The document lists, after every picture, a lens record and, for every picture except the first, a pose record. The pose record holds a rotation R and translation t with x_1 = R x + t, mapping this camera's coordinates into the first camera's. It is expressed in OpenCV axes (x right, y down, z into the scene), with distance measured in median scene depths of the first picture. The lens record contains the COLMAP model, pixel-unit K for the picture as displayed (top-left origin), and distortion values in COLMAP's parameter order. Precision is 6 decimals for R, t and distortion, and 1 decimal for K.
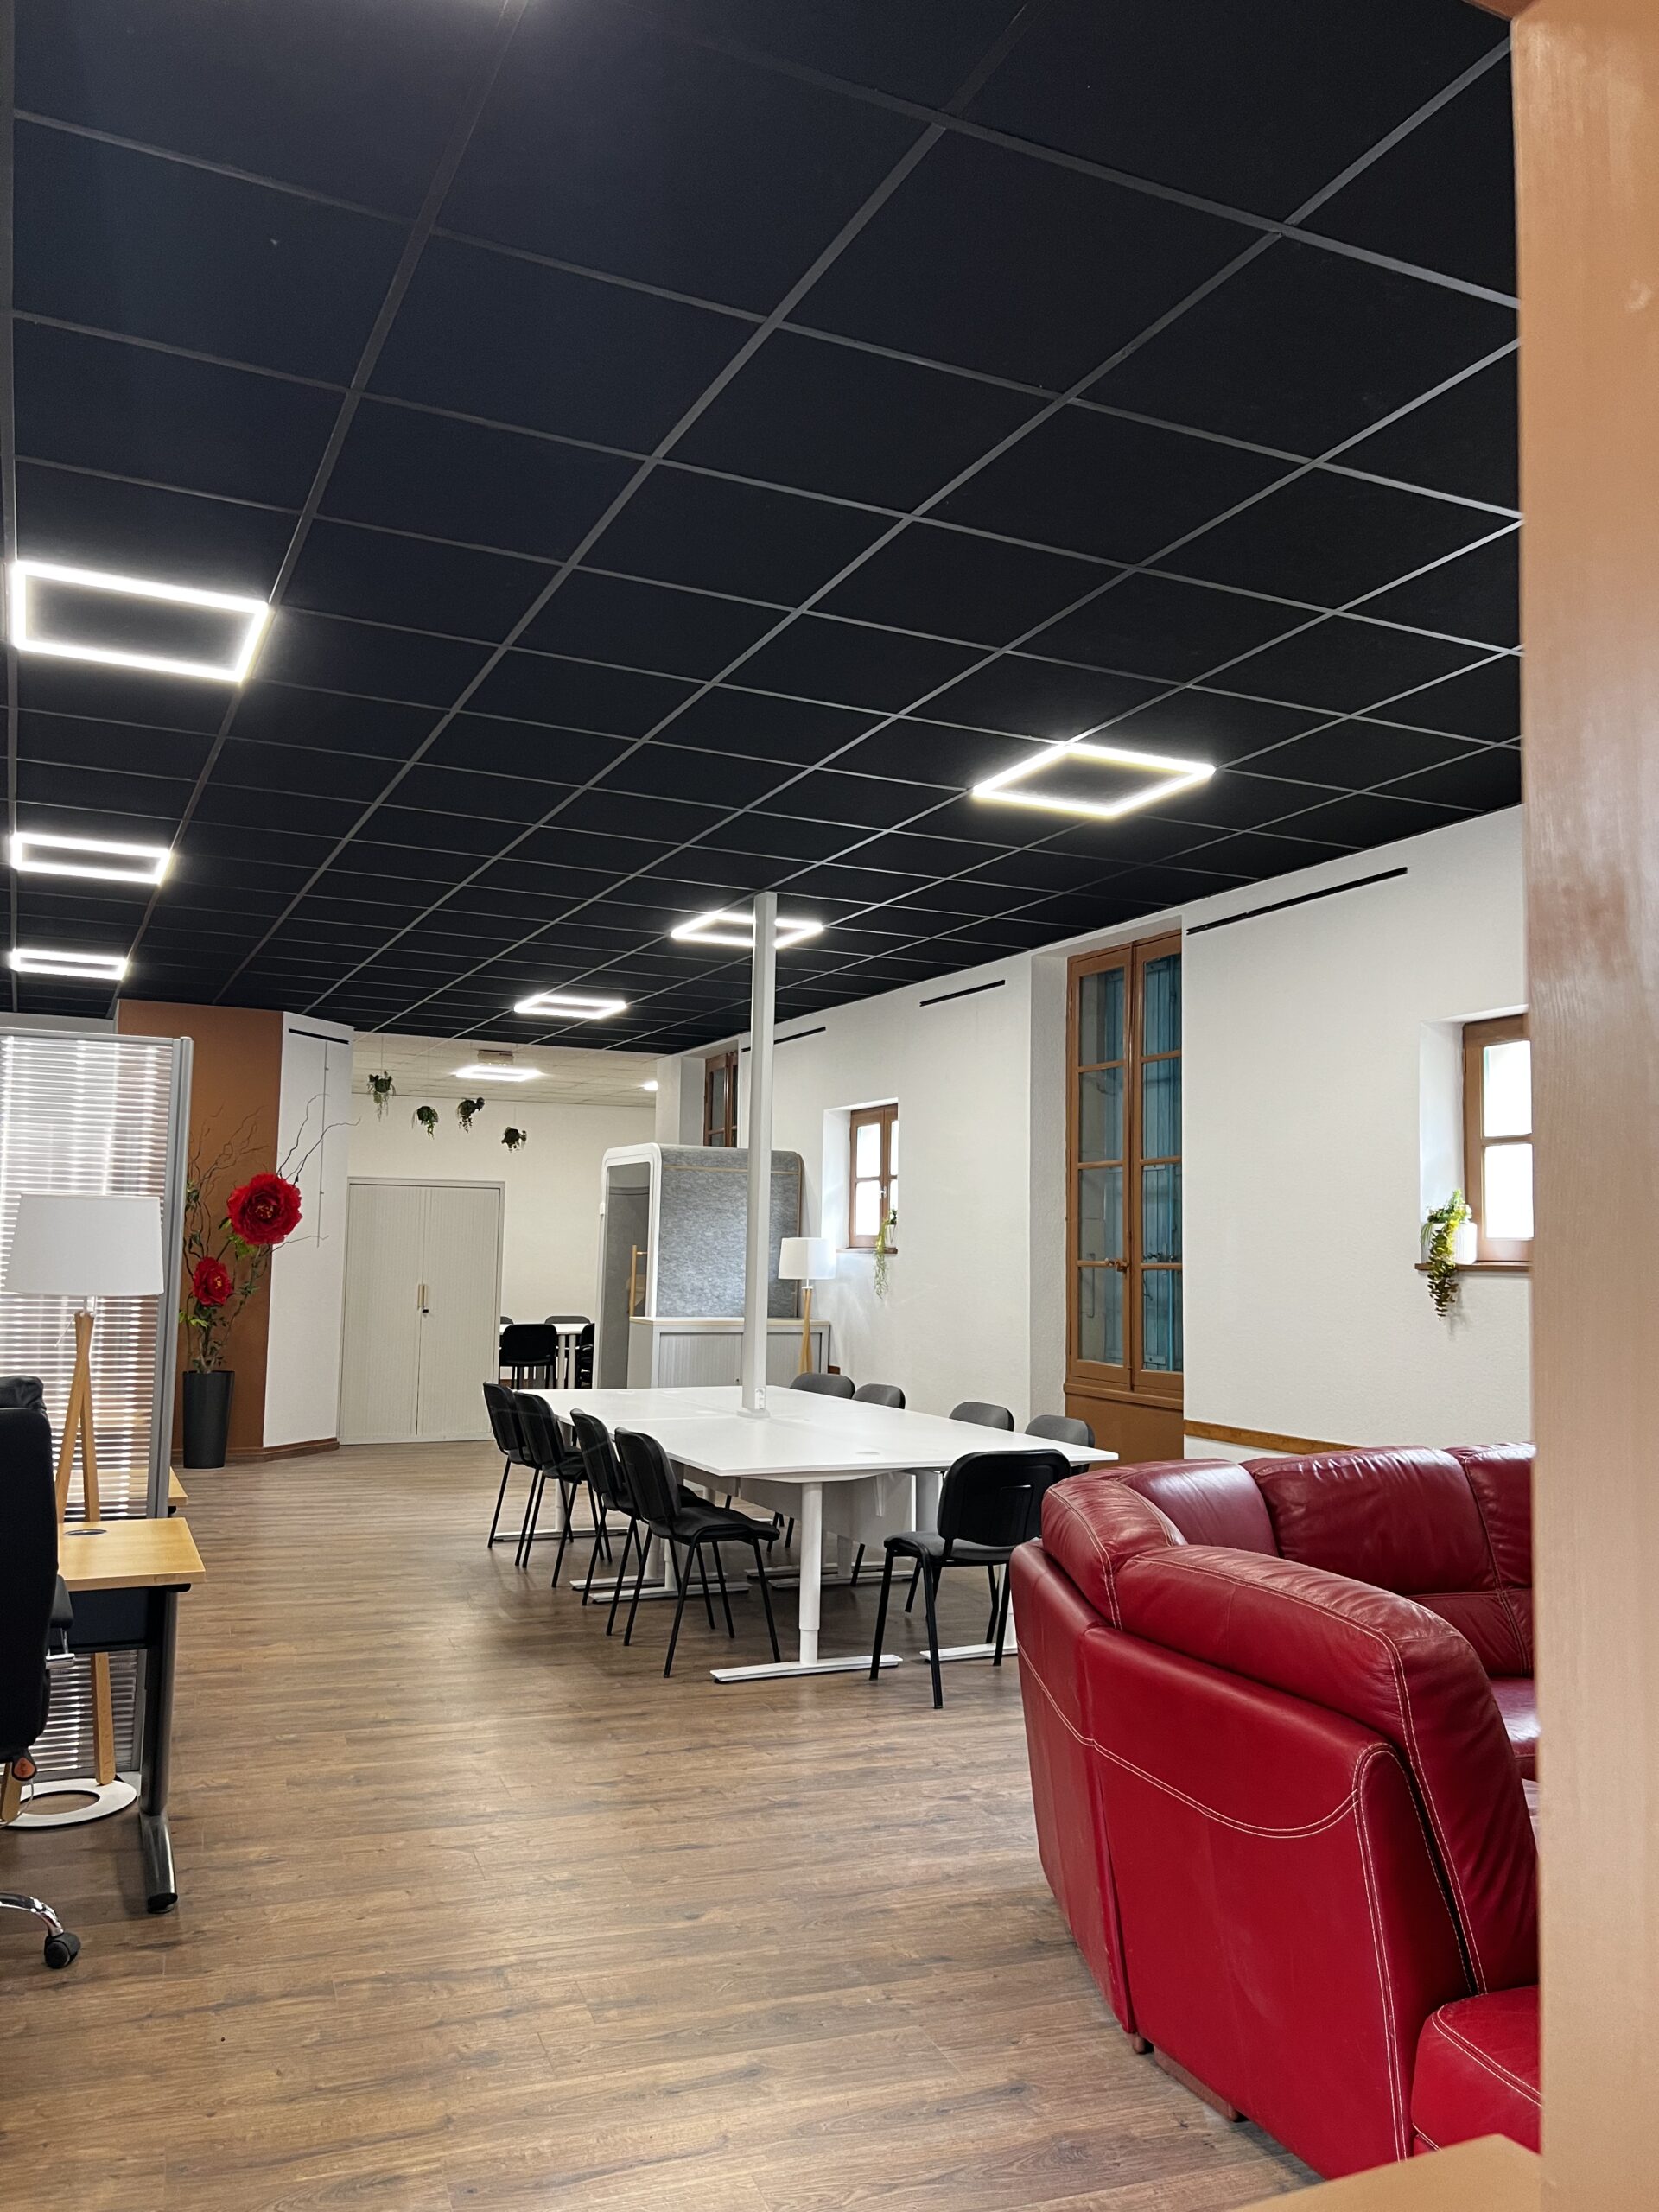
lens RADIAL K [[1655.5, 0, 836.2], [0, 1655.5, 1108.2], [0, 0, 1]] dist [0.058042, -0.067774]
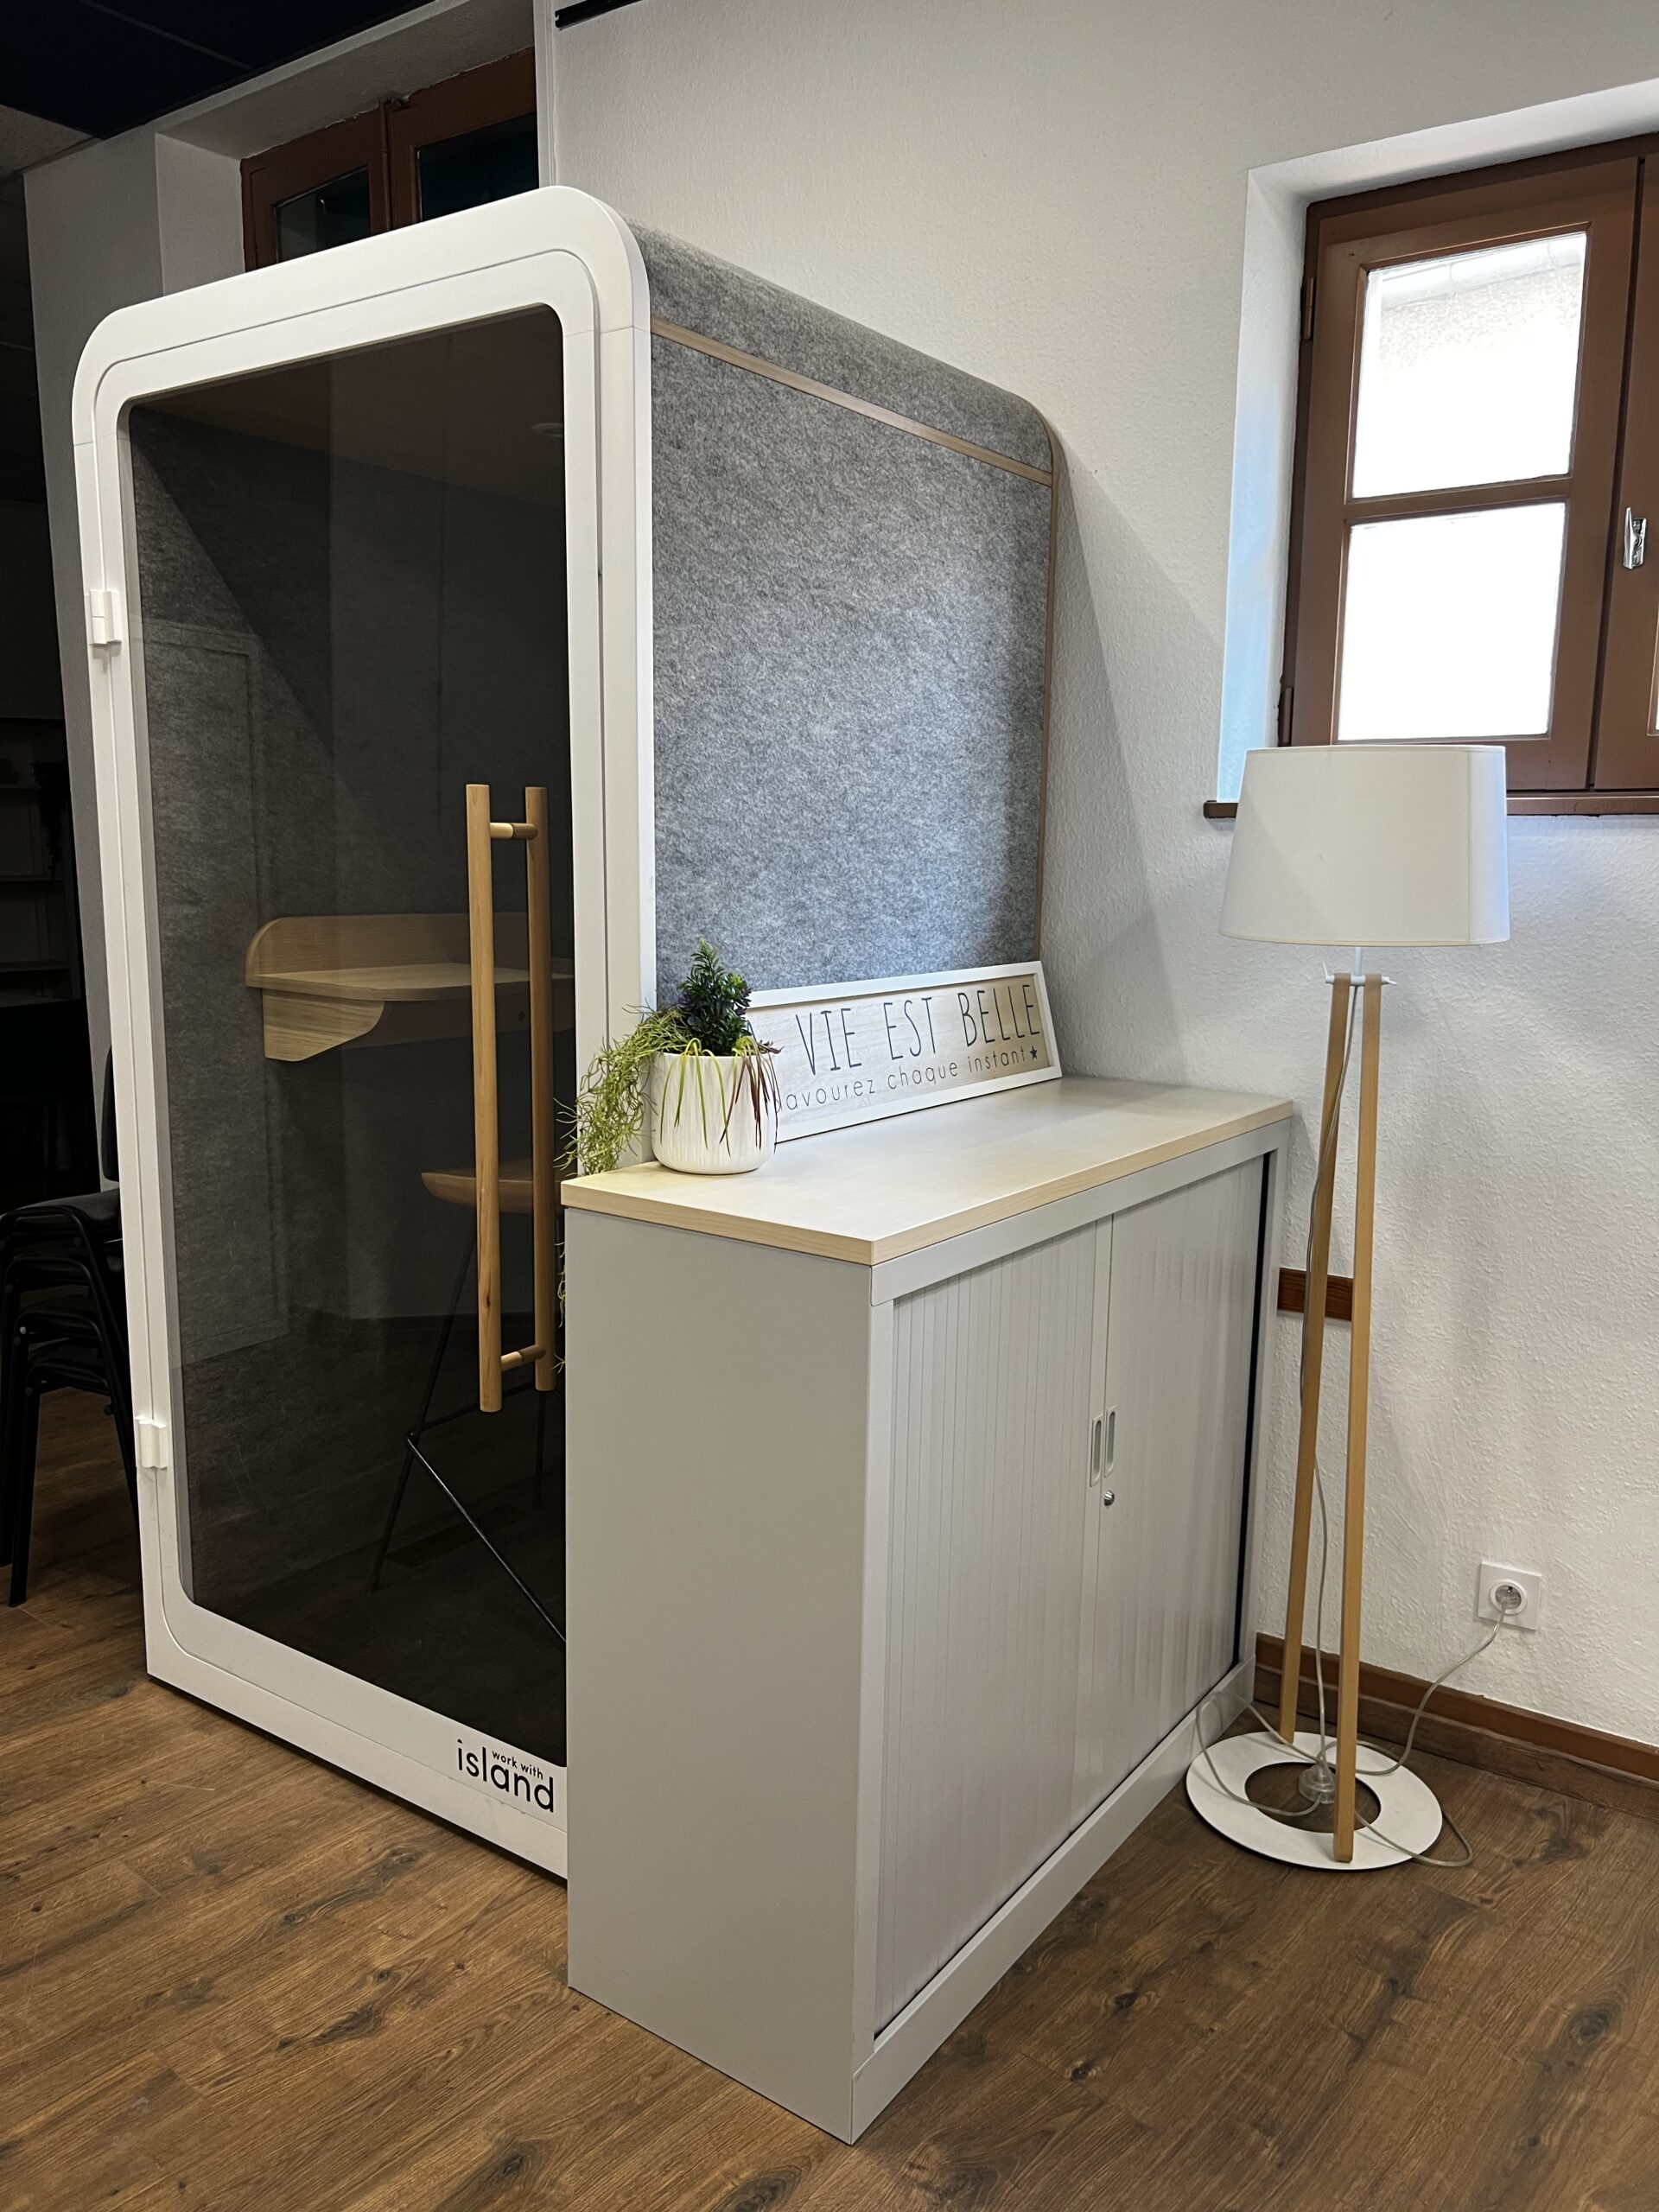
lens RADIAL K [[1643.9, 0, 757.9], [0, 1643.9, 1110.8], [0, 0, 1]] dist [0.003535, 0.000999]
pose [[0.888726, -0.084810, 0.450526, -0.179227], [-0.035713, 0.966945, 0.252473, 0.070252], [-0.457046, -0.240469, 0.856320, 0.815801]]
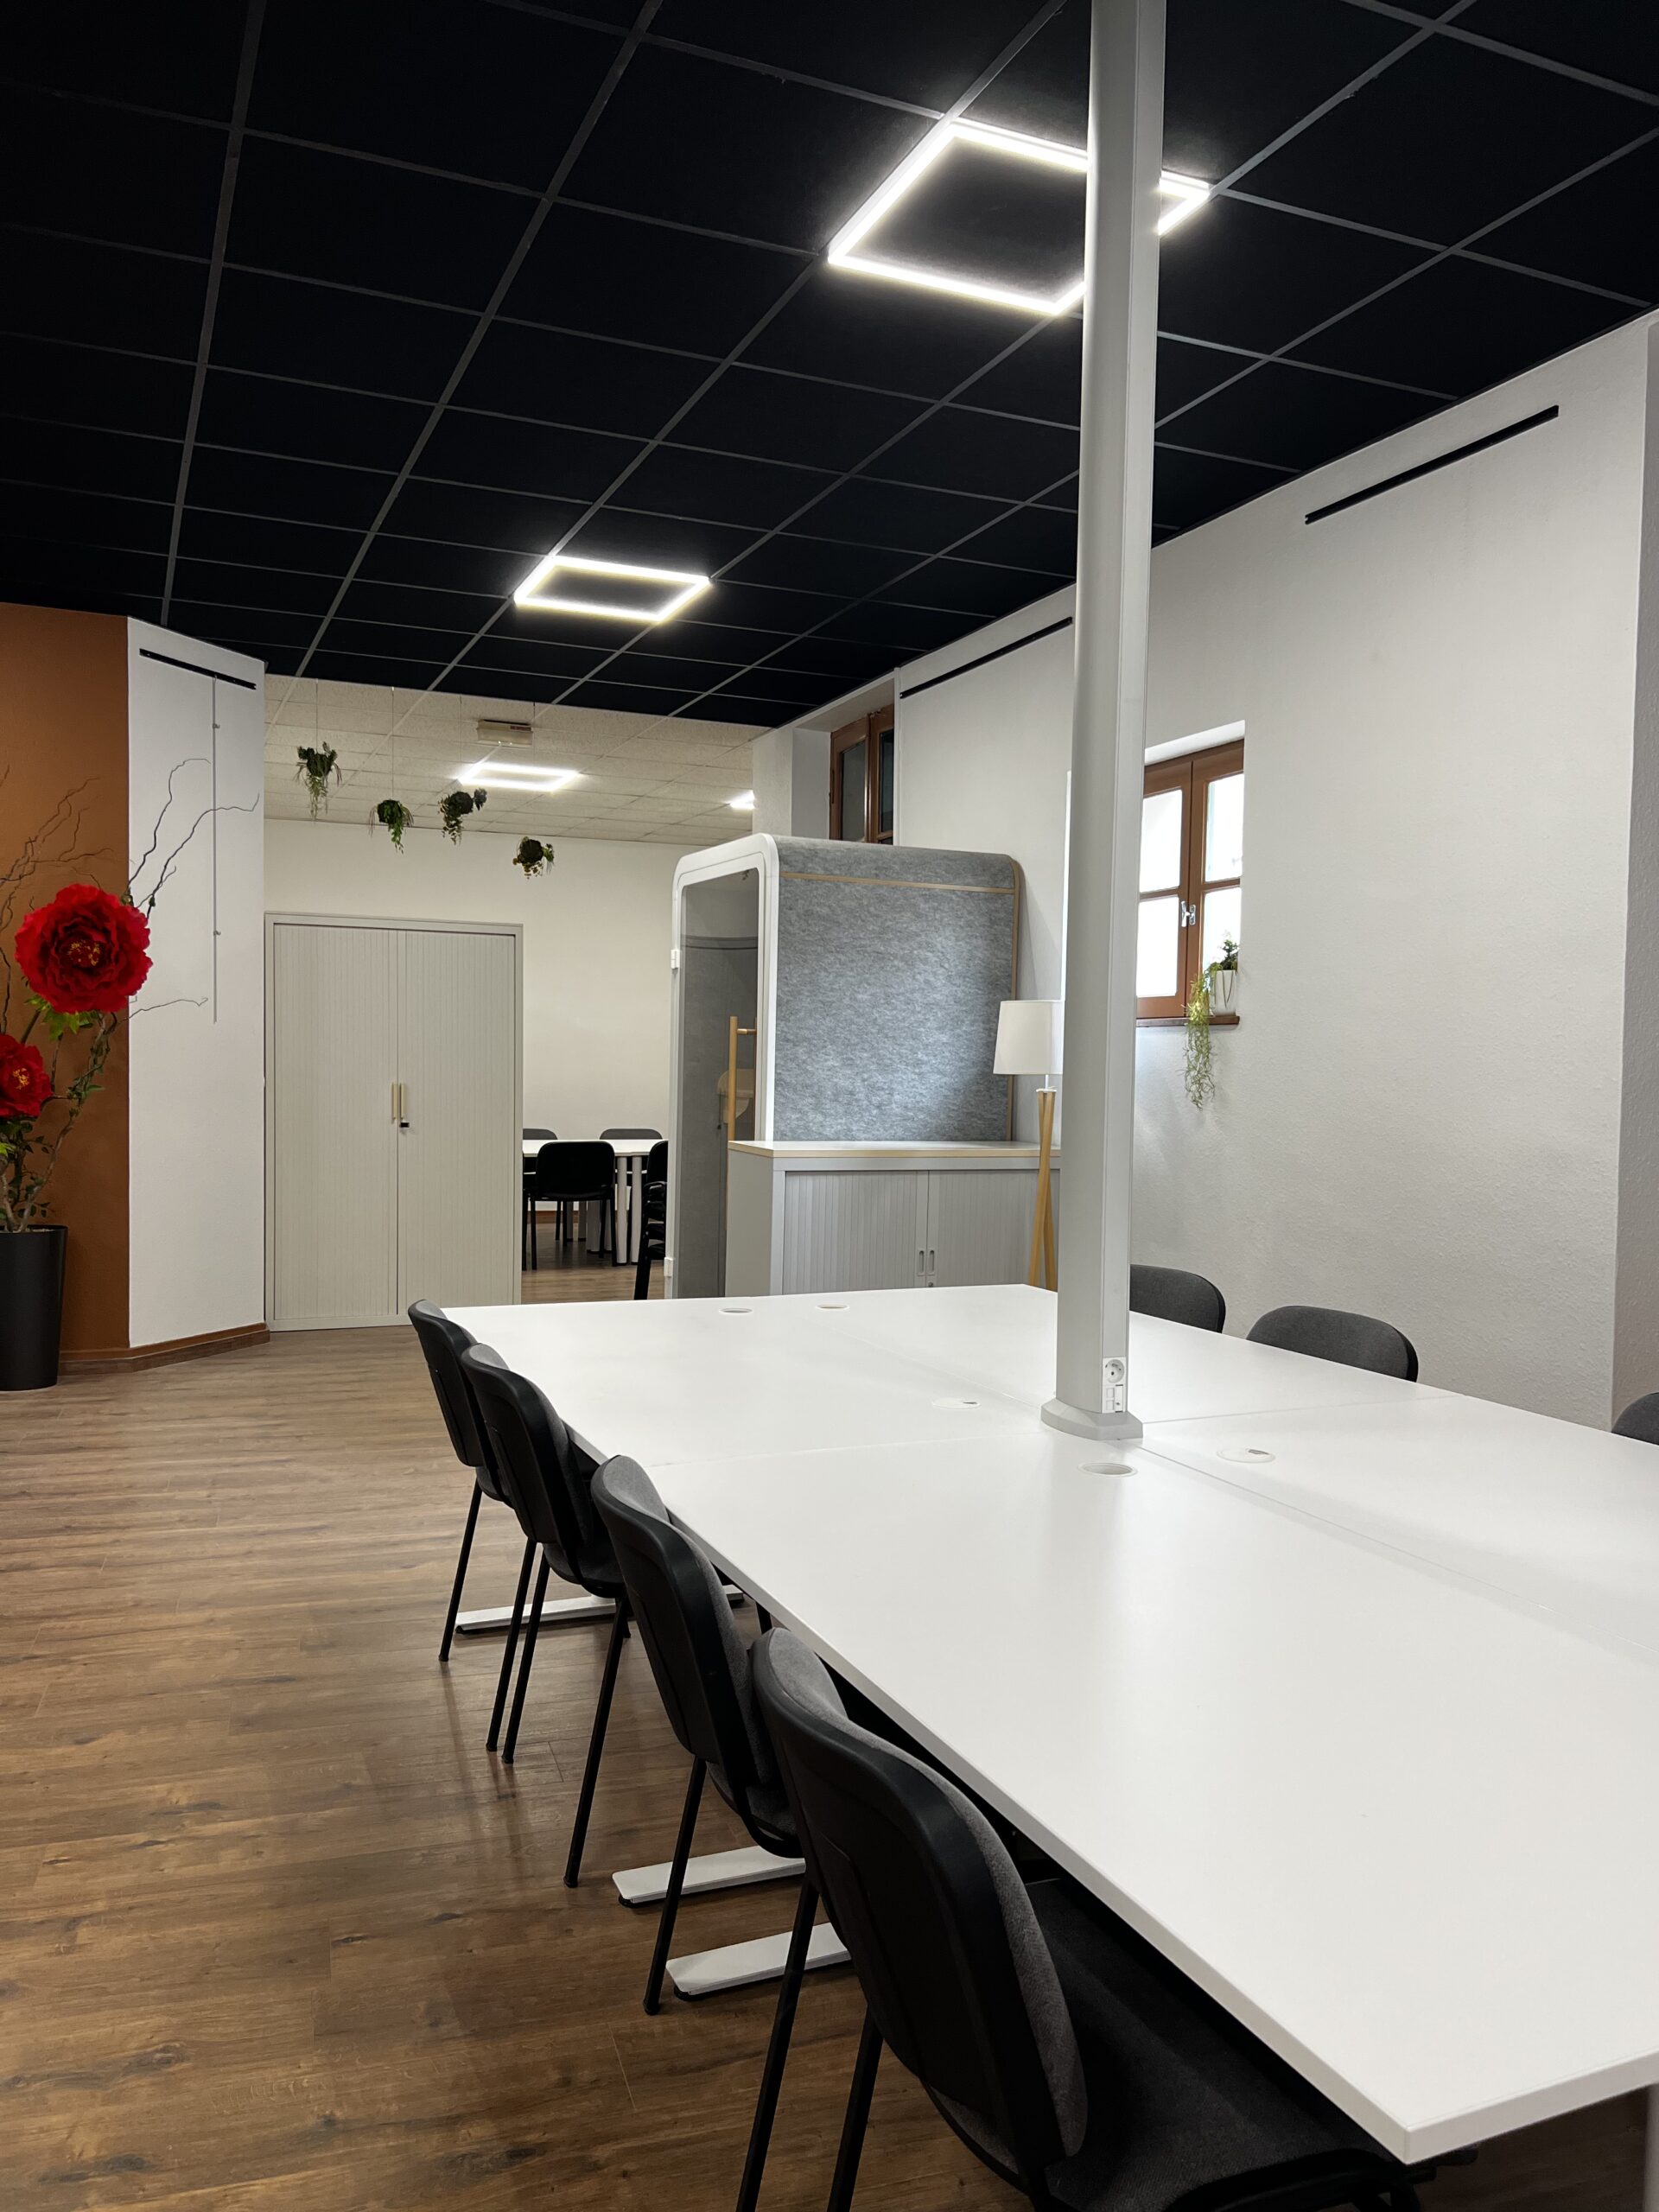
lens RADIAL K [[1655.5, 0, 836.2], [0, 1655.5, 1108.2], [0, 0, 1]] dist [0.058042, -0.067774]
pose [[0.999153, 0.001341, -0.041132, -0.062387], [0.003482, 0.993129, 0.116972, 0.047406], [0.041006, -0.117016, 0.992283, 0.429275]]
